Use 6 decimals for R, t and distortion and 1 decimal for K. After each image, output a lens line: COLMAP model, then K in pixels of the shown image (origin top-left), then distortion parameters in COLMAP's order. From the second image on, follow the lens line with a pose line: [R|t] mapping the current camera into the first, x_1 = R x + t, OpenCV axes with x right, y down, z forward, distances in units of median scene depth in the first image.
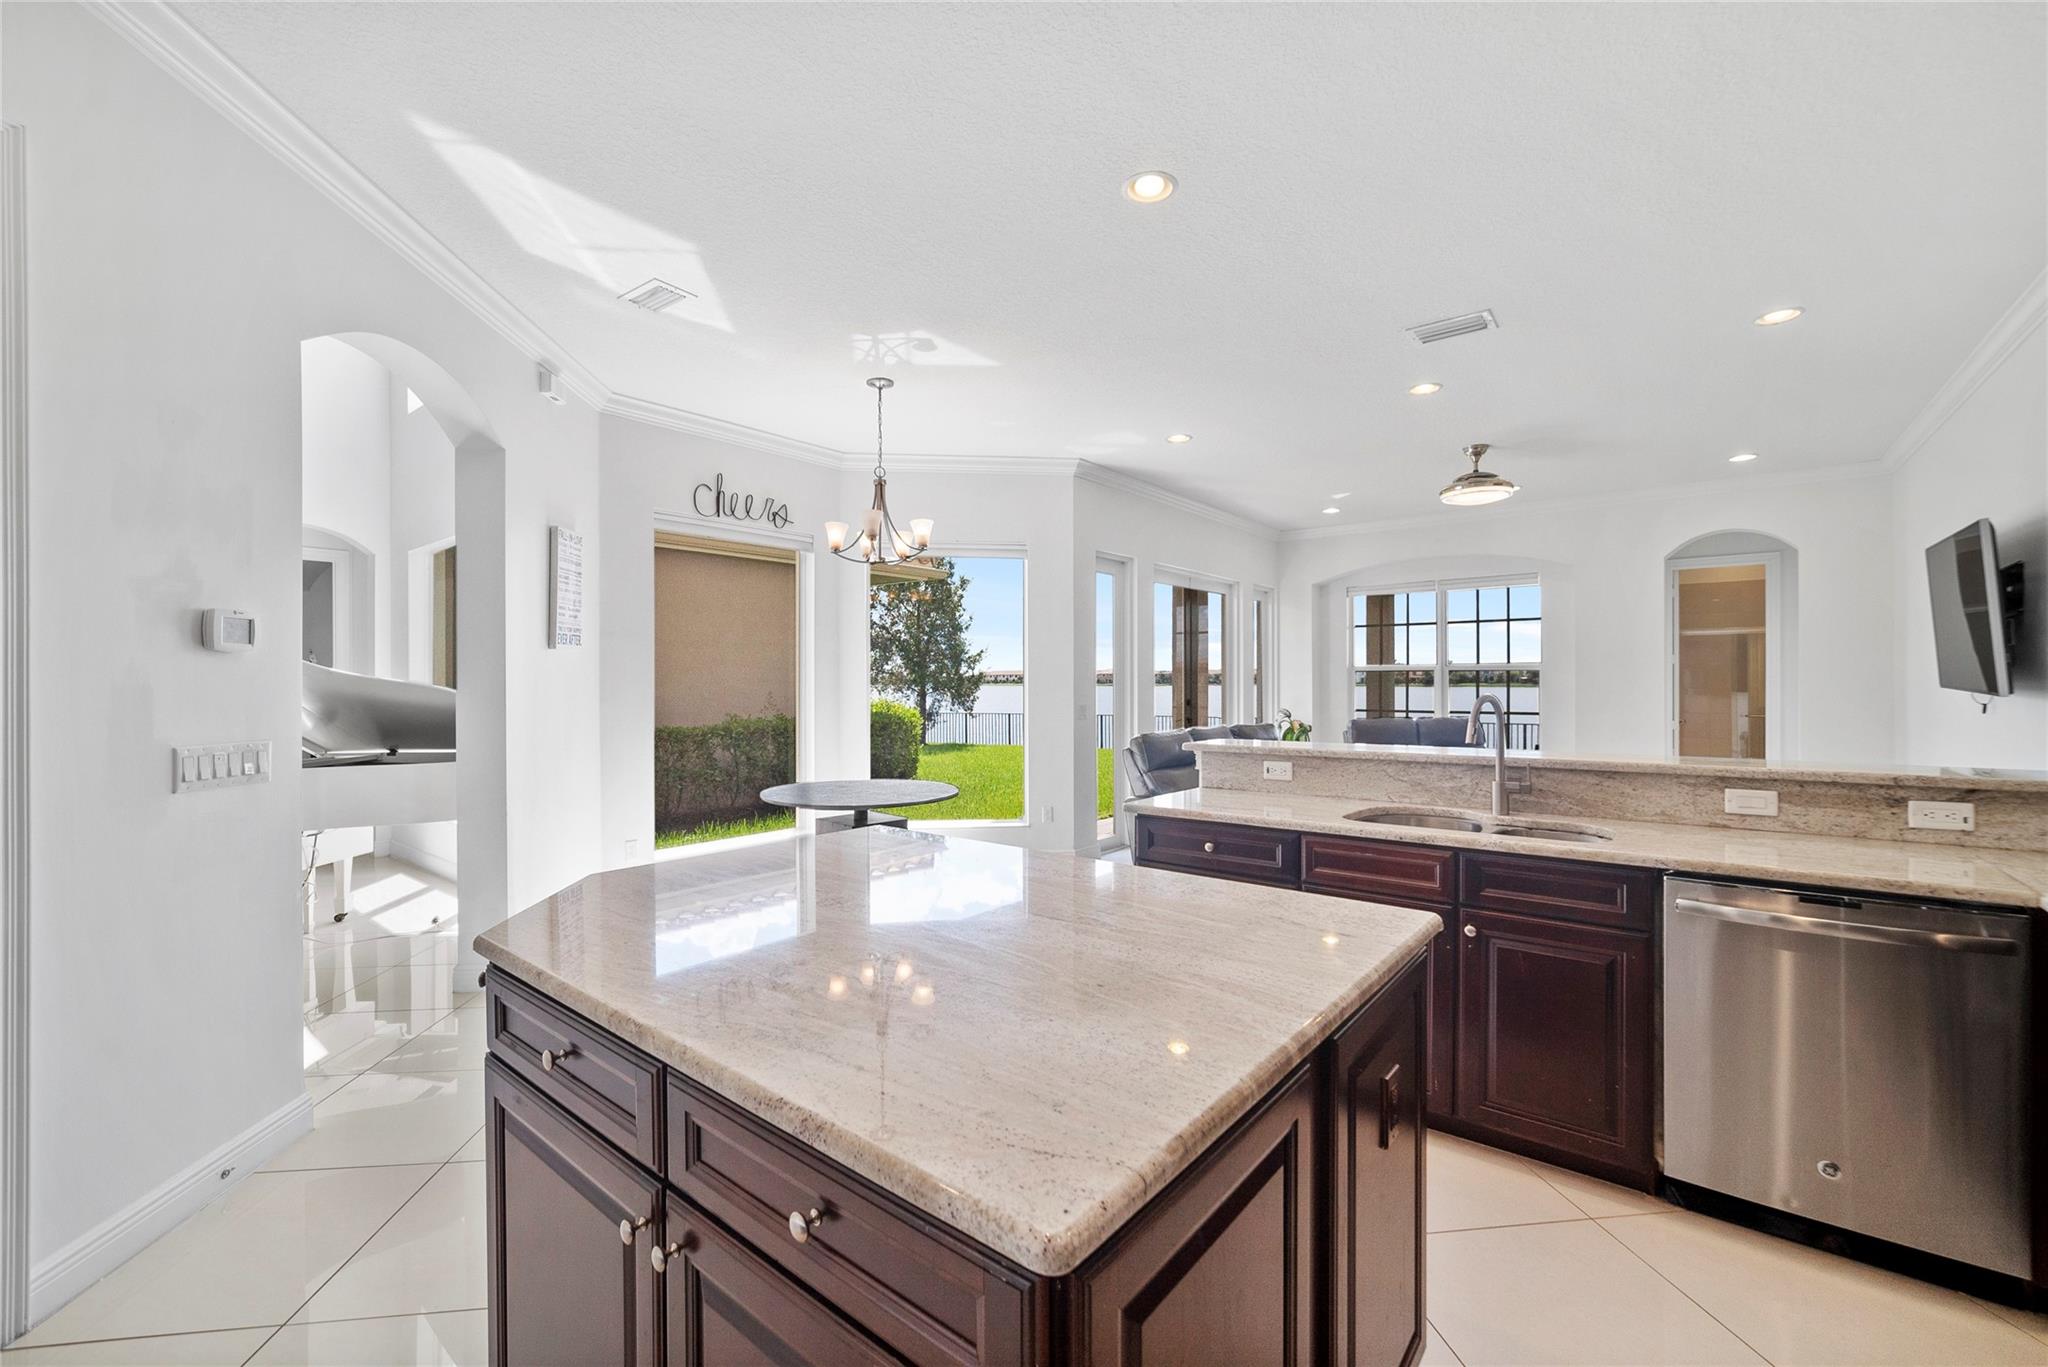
lens RADIAL K [[841.3, 0, 1021.4], [0, 841.3, 677.7], [0, 0, 1]] dist [-0.028603, 0.010260]
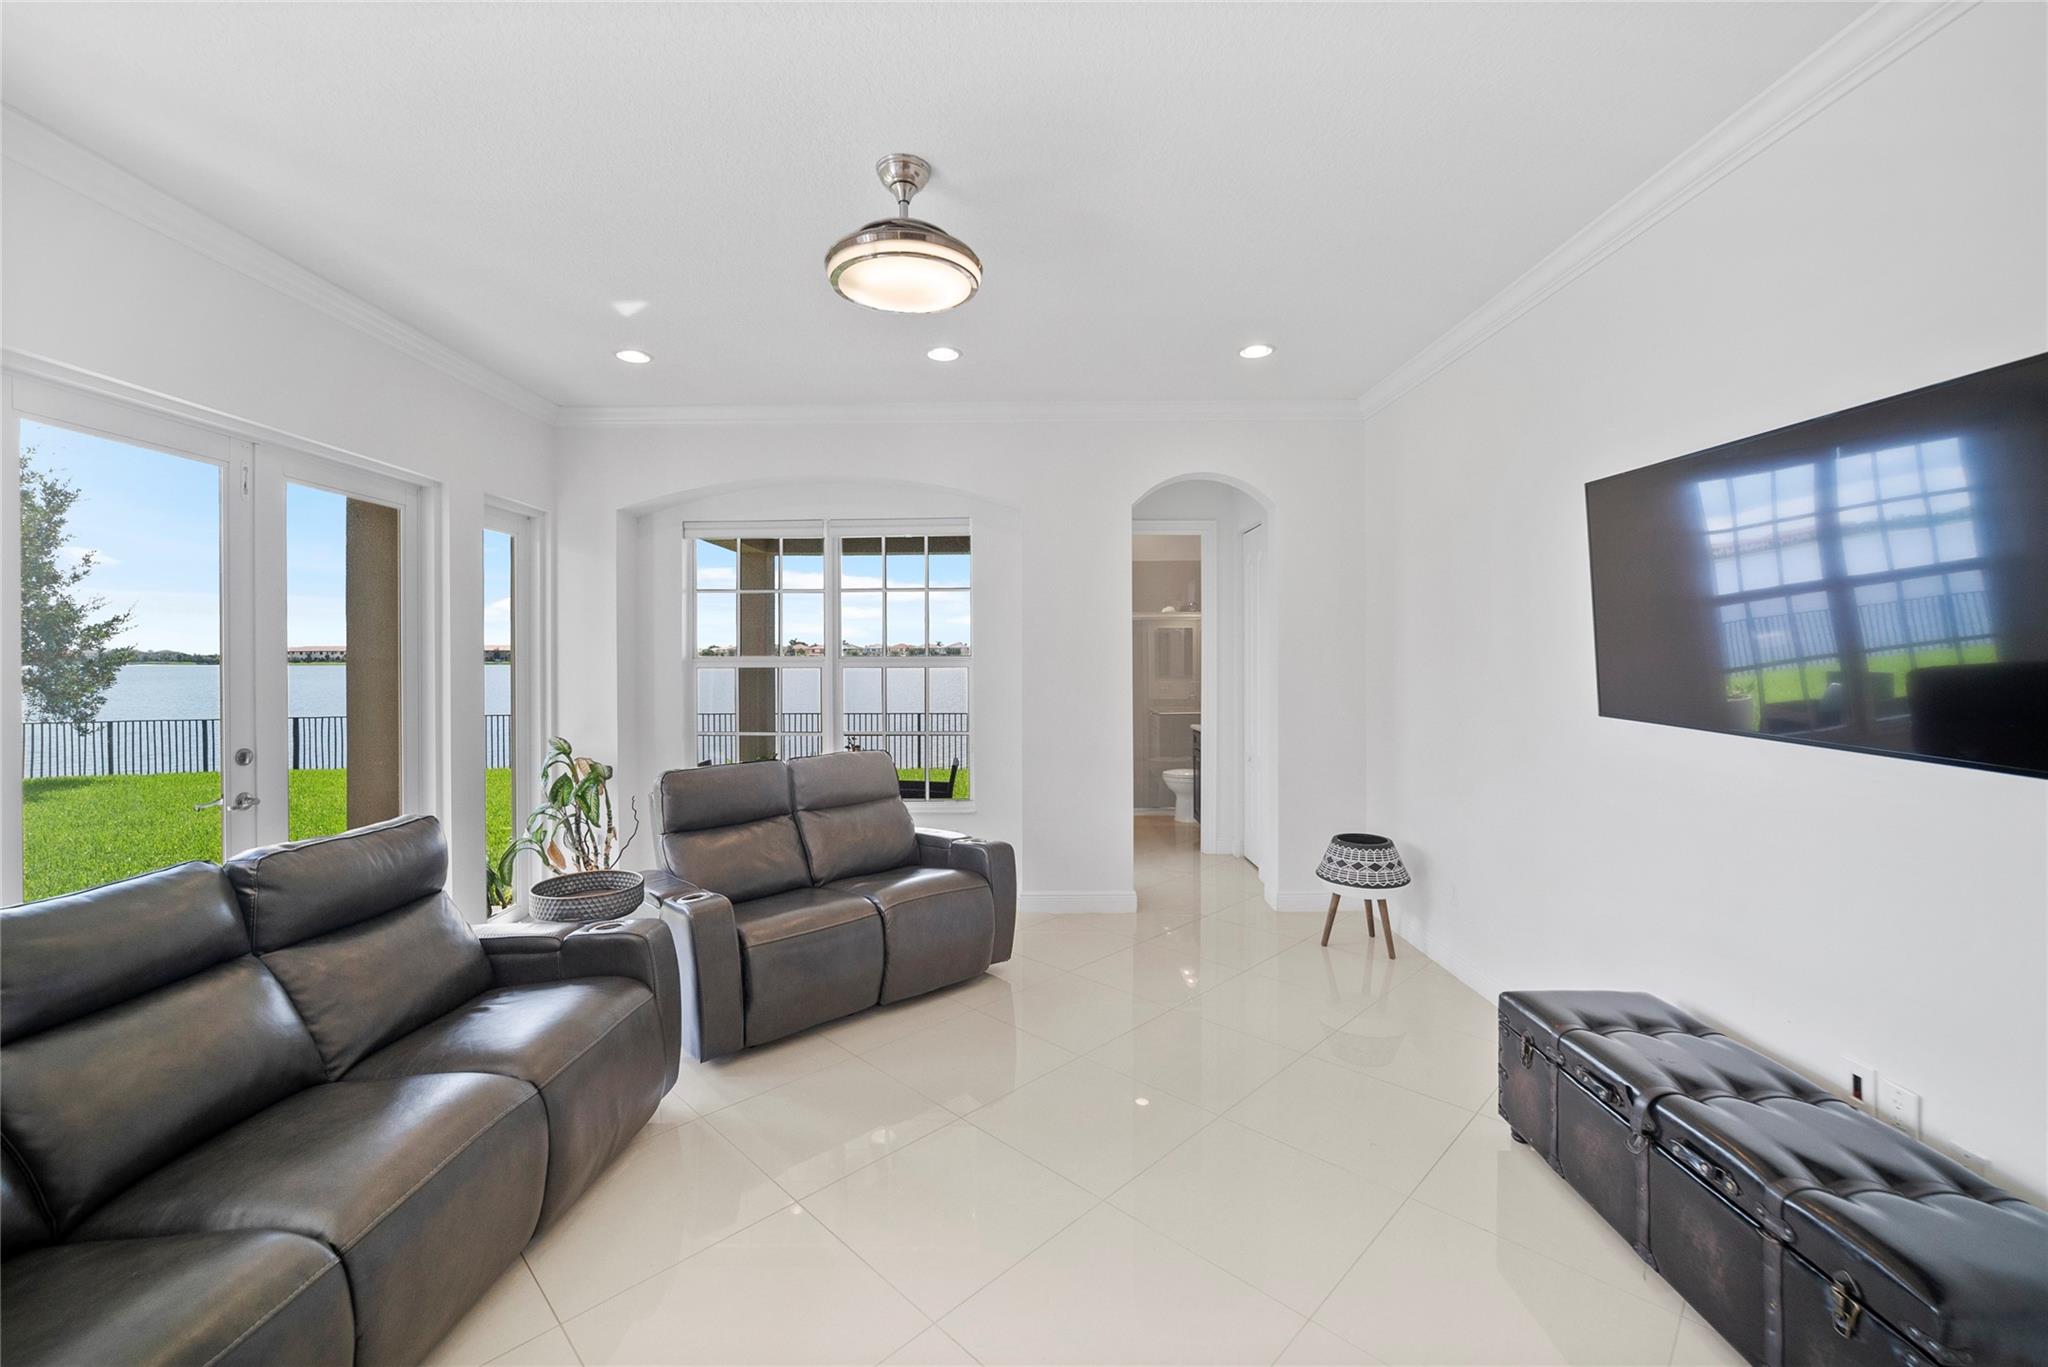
lens RADIAL K [[841.3, 0, 1020.1], [0, 841.3, 665.9], [0, 0, 1]] dist [-0.028603, 0.010260]
pose [[0.774815, -0.006711, 0.632152, 0.205492], [-0.001264, 0.999925, 0.012164, -0.015621], [-0.632186, -0.010224, 0.774749, 0.405920]]
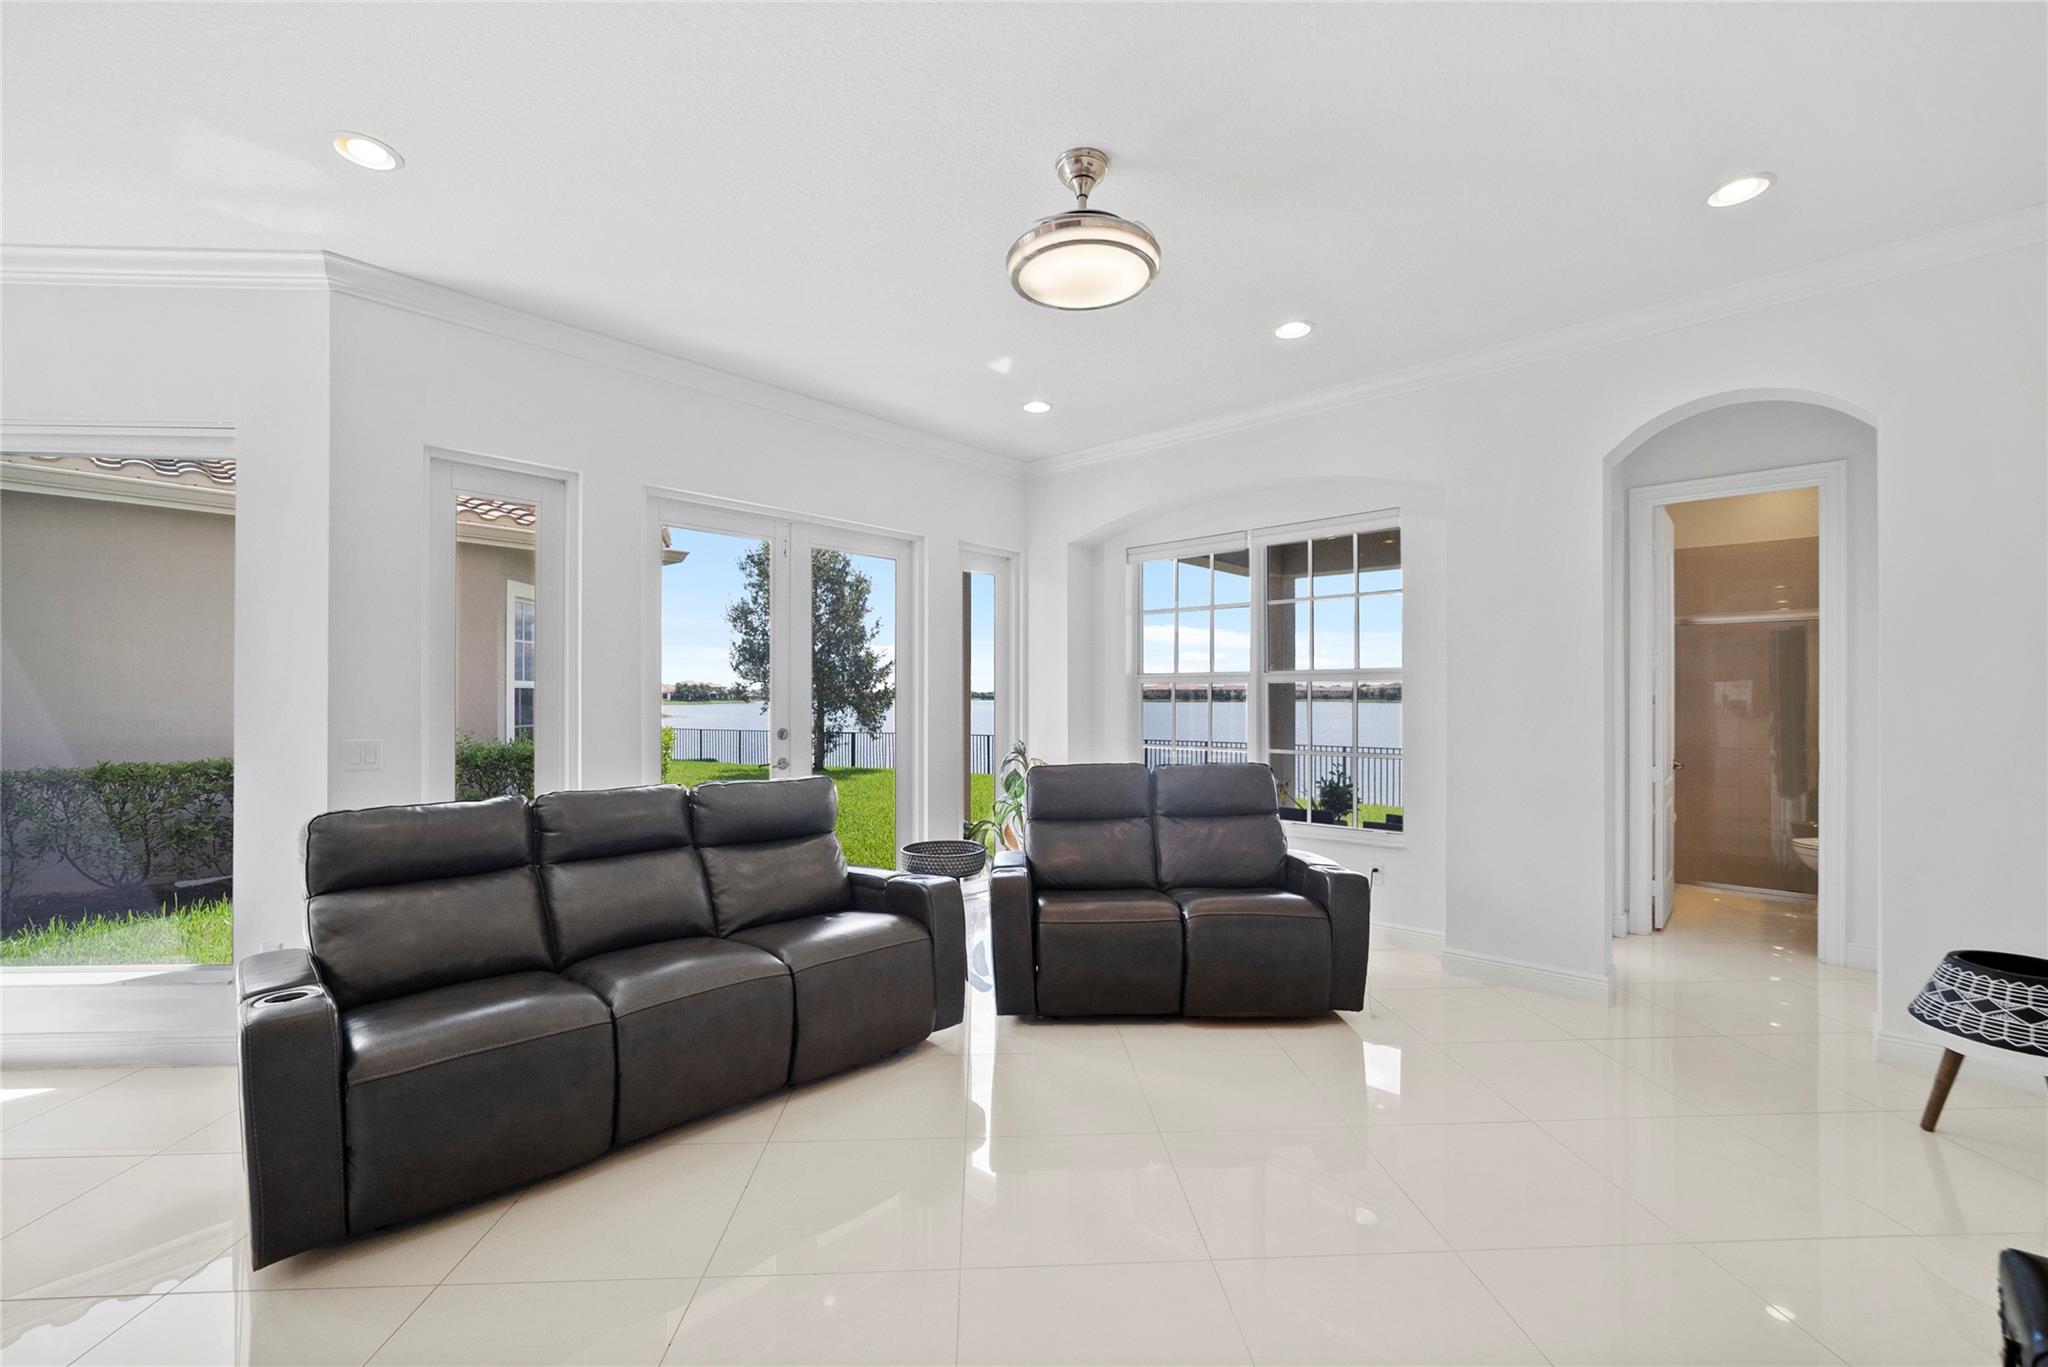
lens RADIAL K [[841.3, 0, 1017.1], [0, 841.3, 698.5], [0, 0, 1]] dist [-0.028603, 0.010260]
pose [[0.998565, 0.004296, -0.053376, 0.344979], [-0.003988, 0.999975, 0.005887, 0.001240], [0.053400, -0.005666, 0.998557, 0.364607]]
